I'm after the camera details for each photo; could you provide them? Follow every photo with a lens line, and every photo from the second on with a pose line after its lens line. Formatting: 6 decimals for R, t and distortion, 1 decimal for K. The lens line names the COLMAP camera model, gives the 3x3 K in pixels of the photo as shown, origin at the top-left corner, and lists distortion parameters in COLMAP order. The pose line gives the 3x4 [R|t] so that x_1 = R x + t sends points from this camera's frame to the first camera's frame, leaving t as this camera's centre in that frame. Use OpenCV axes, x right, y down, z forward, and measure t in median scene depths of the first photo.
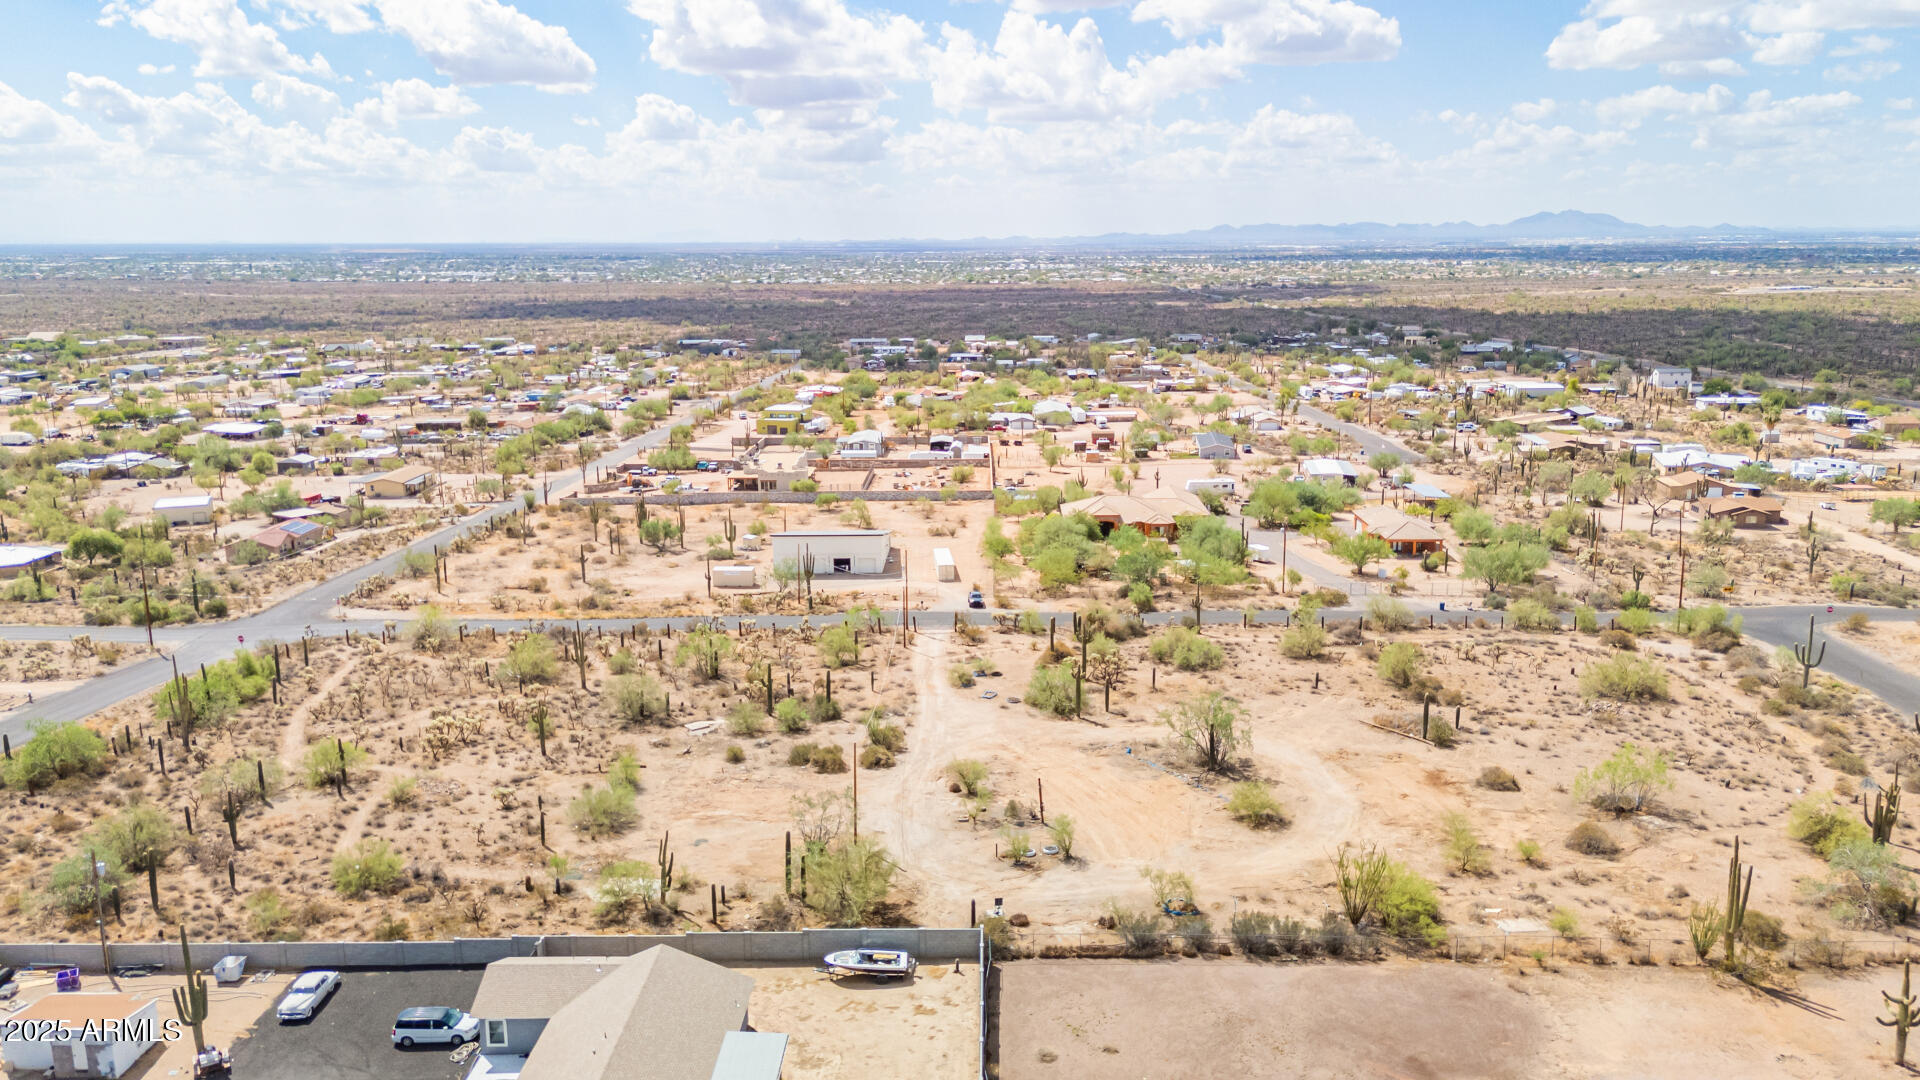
lens RADIAL K [[1415.6, 0, 960.0], [0, 1415.6, 540.0], [0, 0, 1]] dist [0.094886, -0.104749]
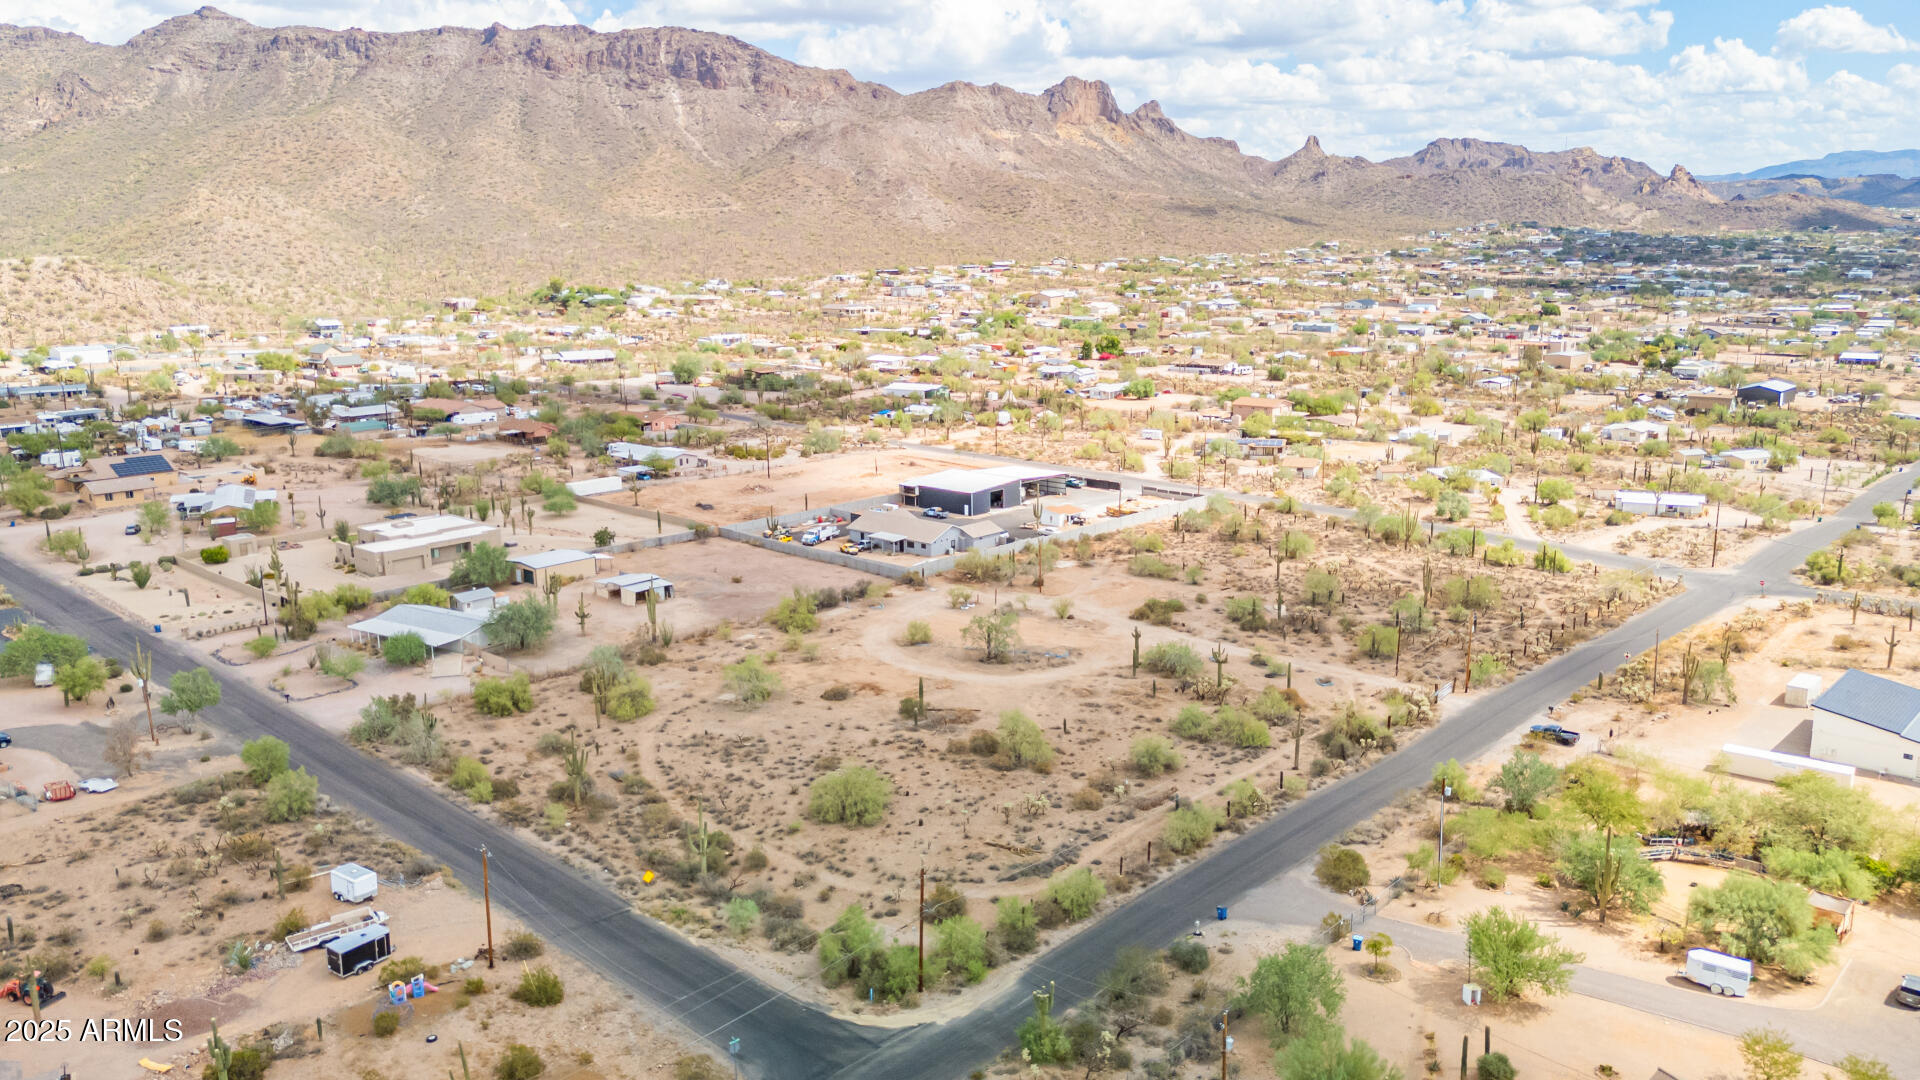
lens RADIAL K [[1434.3, 0, 960.0], [0, 1434.3, 540.0], [0, 0, 1]] dist [0.101107, -0.110983]
pose [[-0.662538, 0.179296, -0.727252, 1.117991], [-0.137048, 0.925521, 0.353029, -0.419807], [0.736384, 0.333564, -0.588621, 1.617018]]
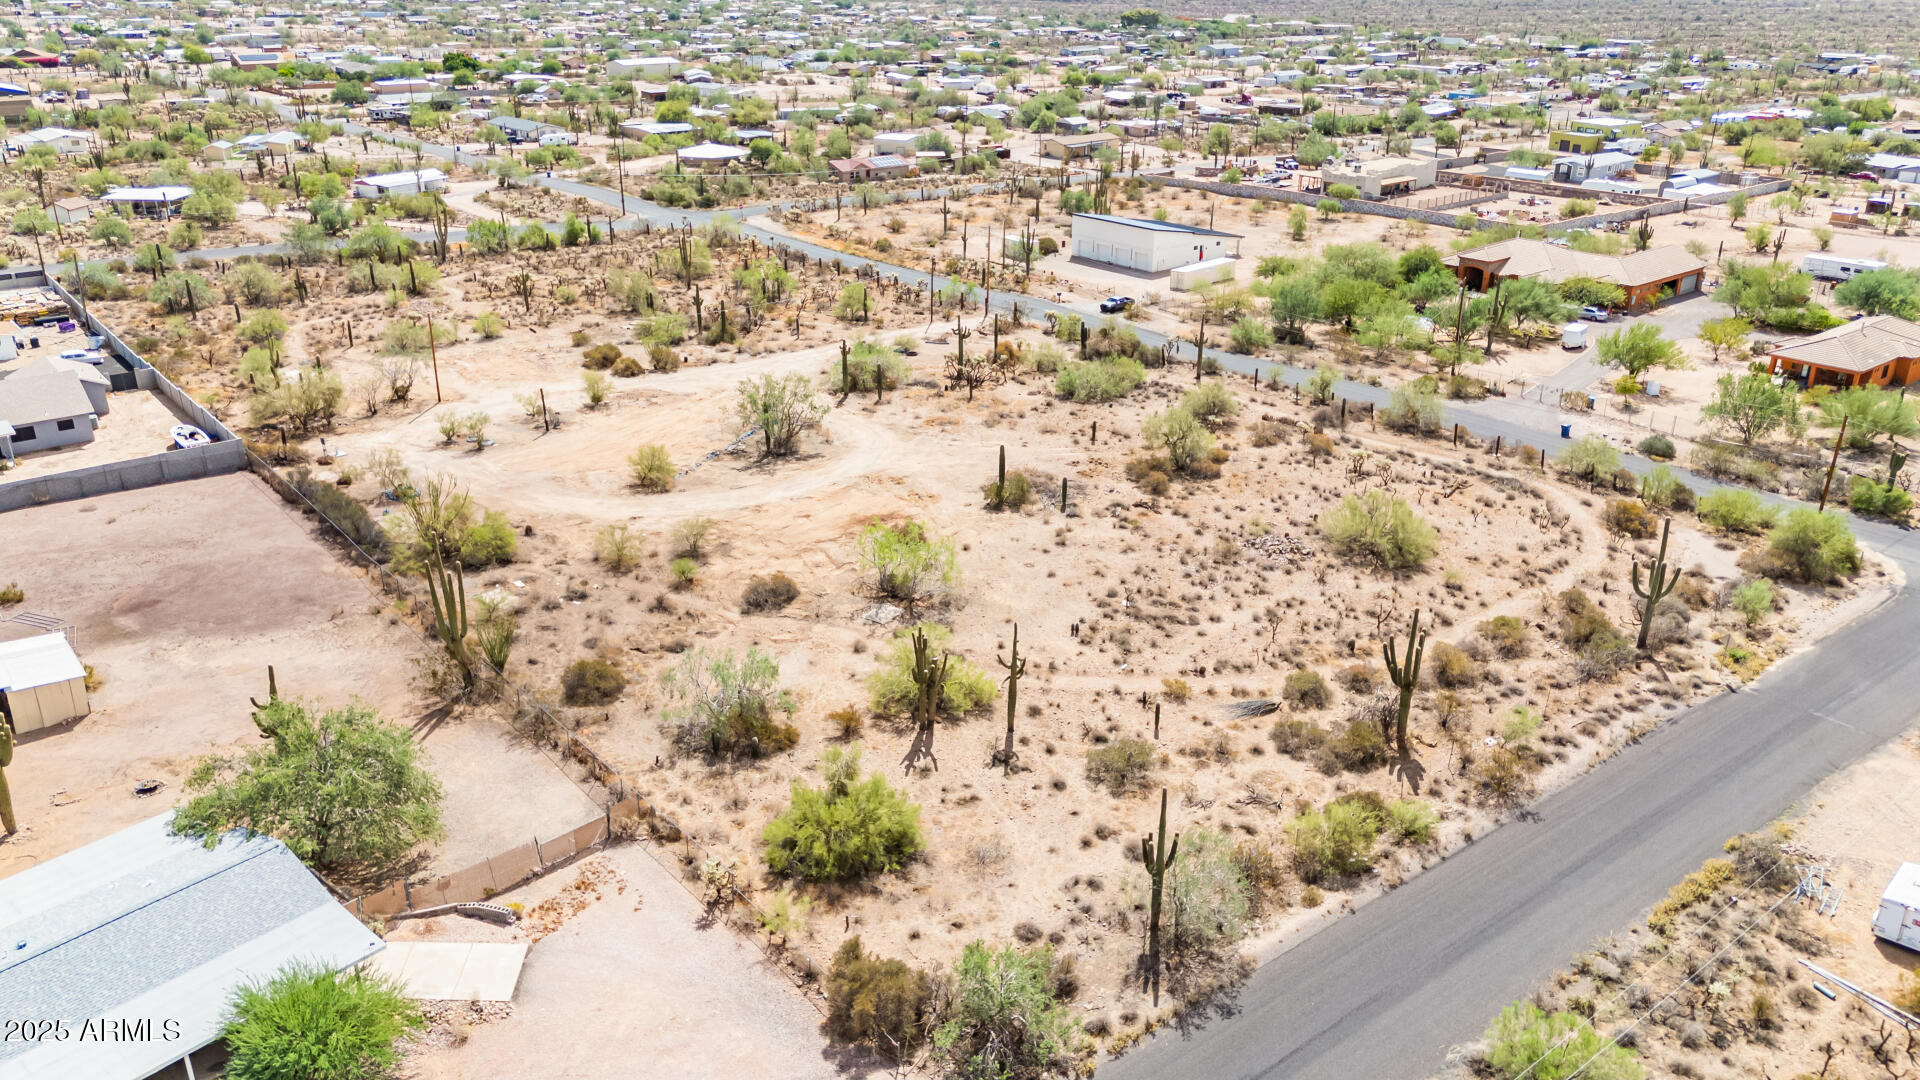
lens RADIAL K [[1396.8, 0, 956.7], [0, 1396.8, 595.6], [0, 0, 1]] dist [0.099873, -0.140535]
pose [[0.652590, 0.329417, -0.682357, 0.834959], [-0.167656, 0.941005, 0.293941, -0.040068], [0.738930, -0.077422, 0.669319, 0.409484]]
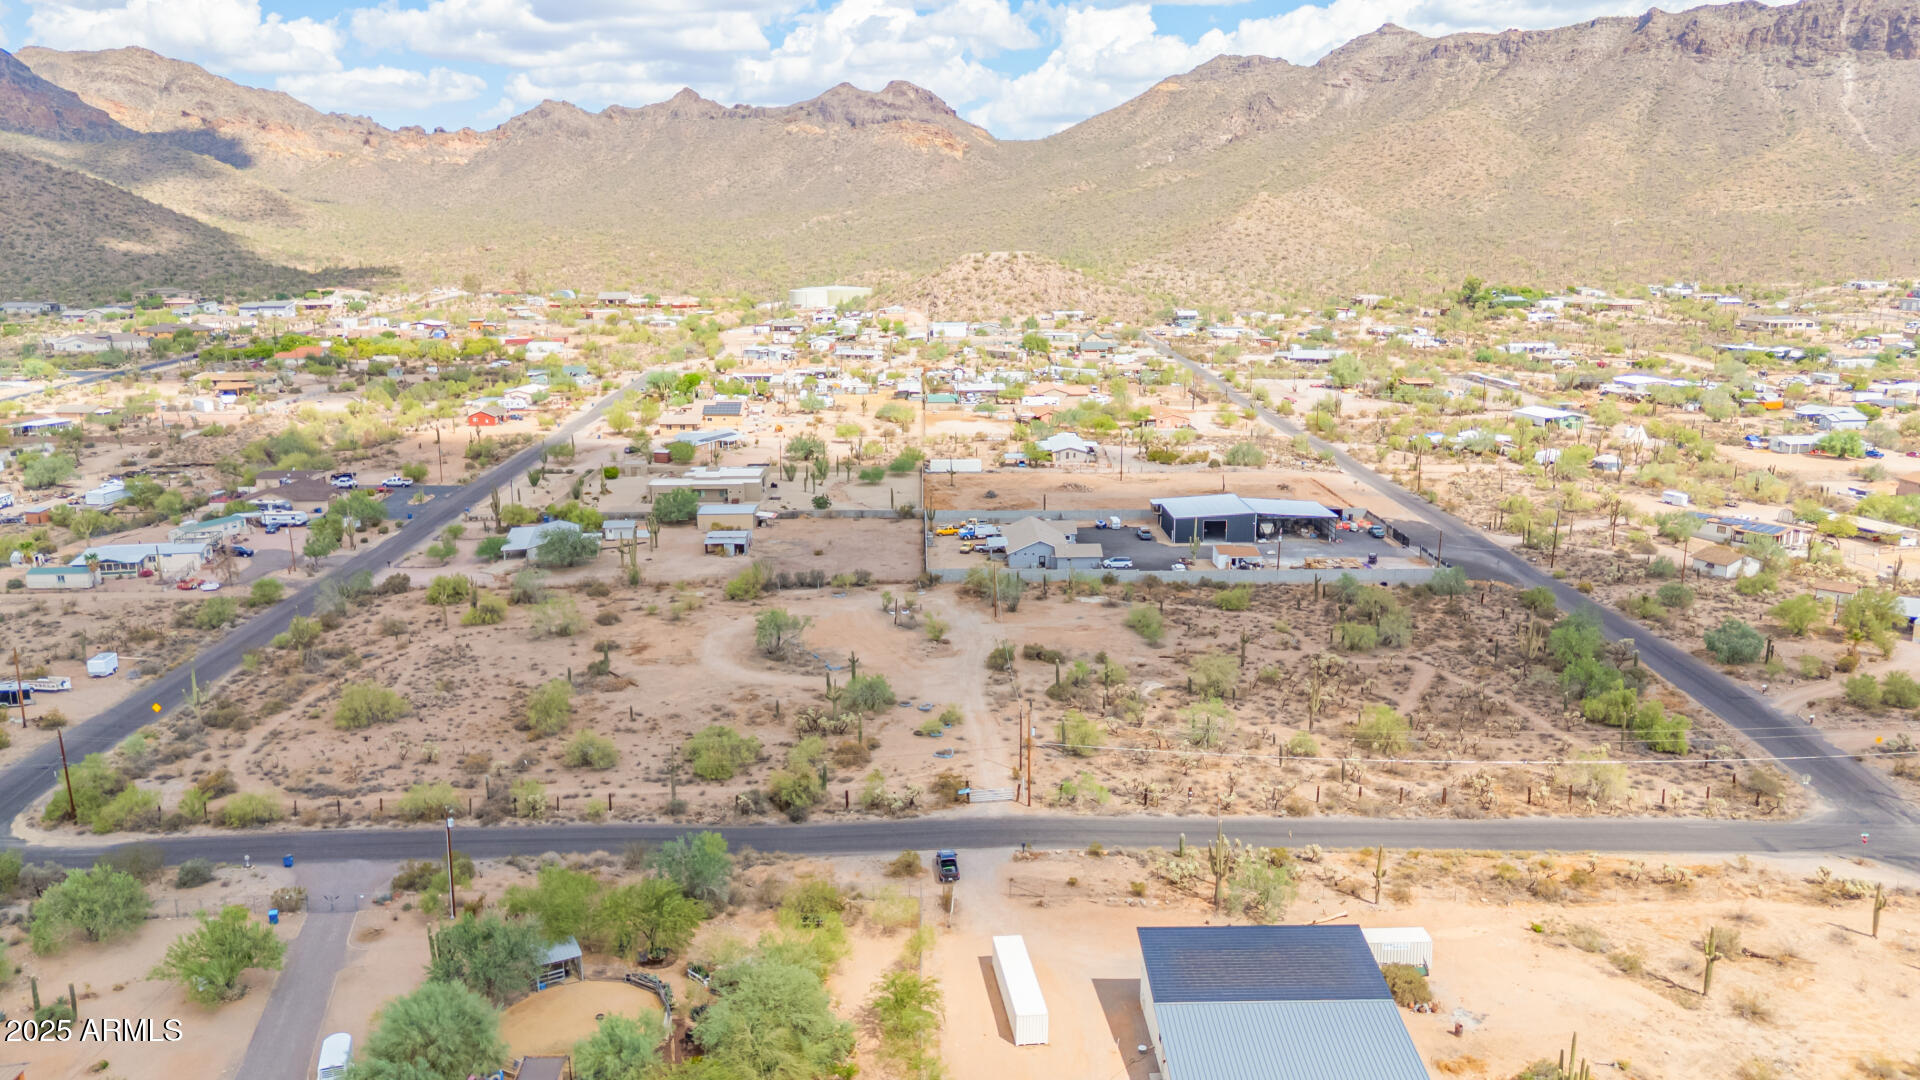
lens RADIAL K [[1415.6, 0, 960.0], [0, 1415.6, 540.0], [0, 0, 1]] dist [0.094886, -0.104749]
pose [[-0.998666, 0.025876, -0.044679, 0.042459], [0.005150, 0.910959, 0.412464, -0.510793], [0.051374, 0.411683, -0.909878, 2.088397]]
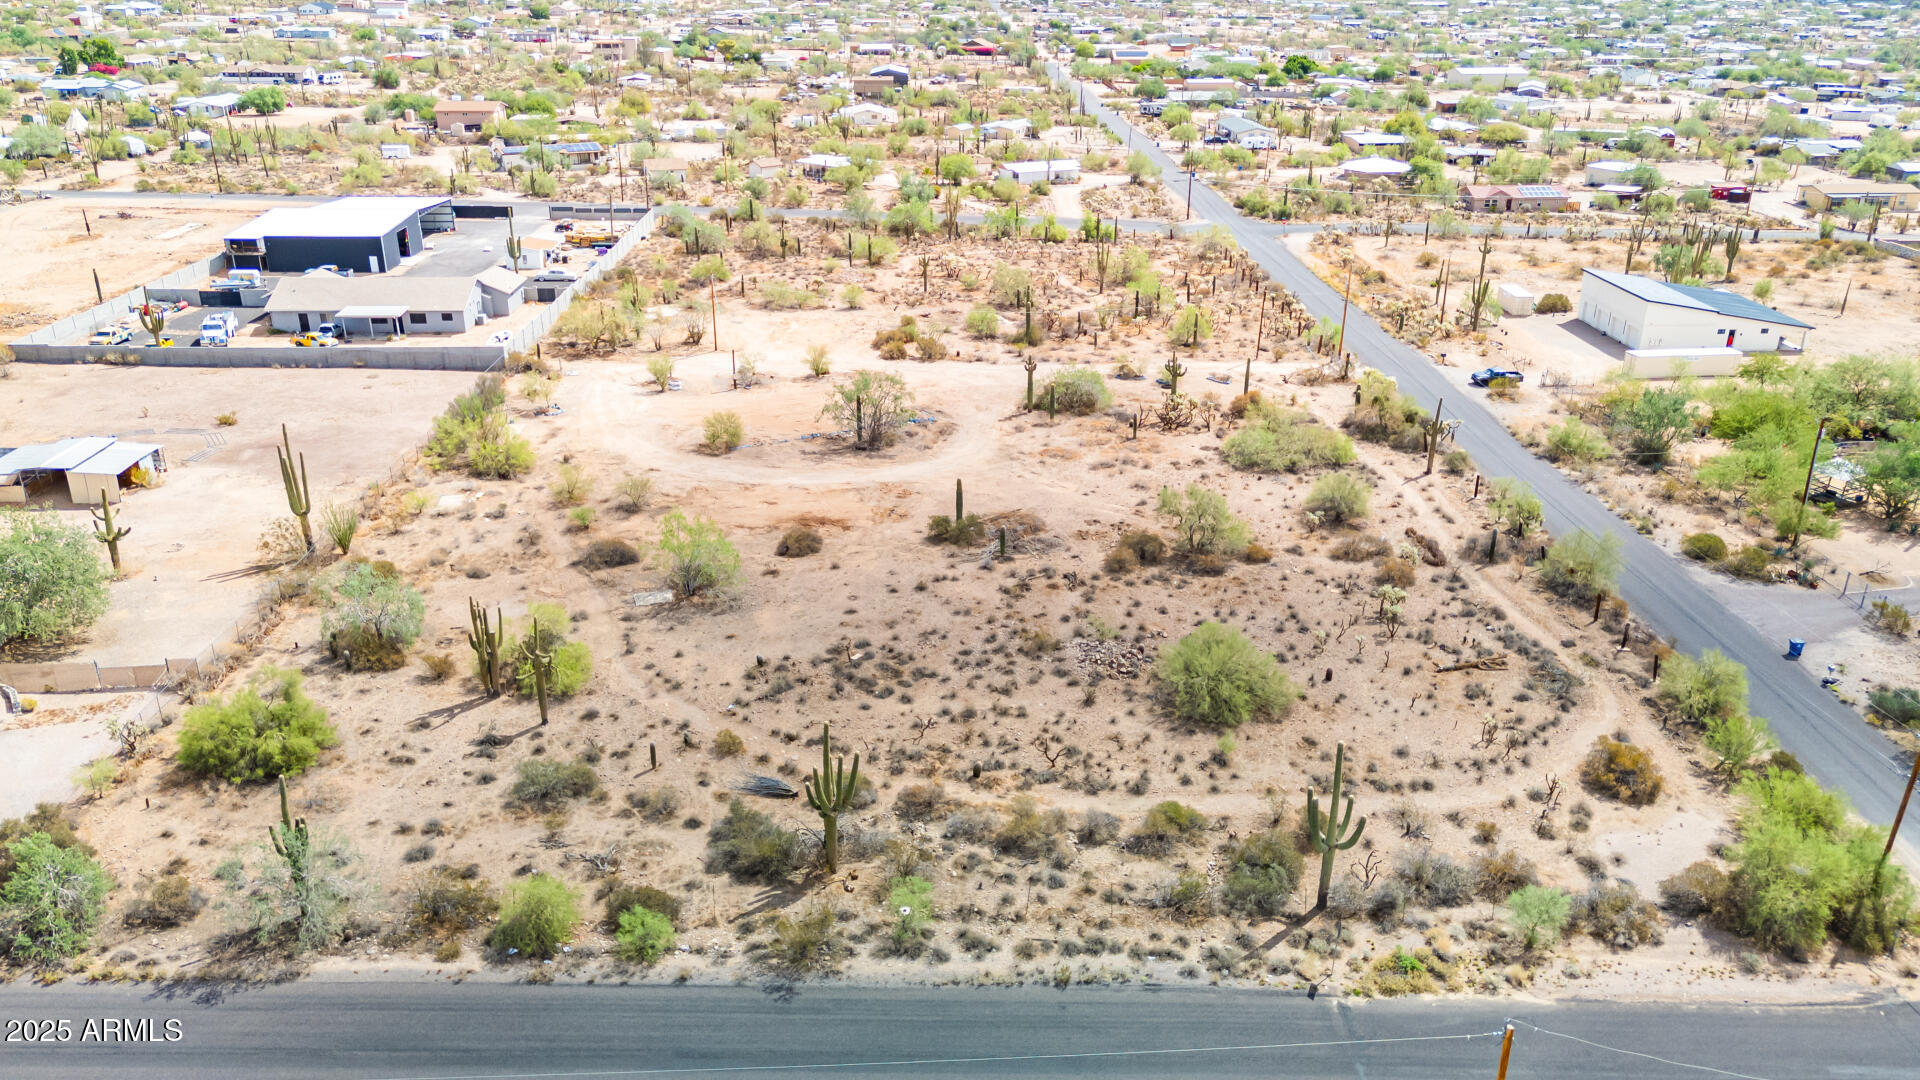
lens RADIAL K [[1415.6, 0, 960.0], [0, 1415.6, 540.0], [0, 0, 1]] dist [0.094886, -0.104749]
pose [[0.051410, 0.395431, -0.917056, 0.988313], [-0.214431, 0.901224, 0.376583, -0.144553], [0.975385, 0.177285, 0.131124, 0.851452]]
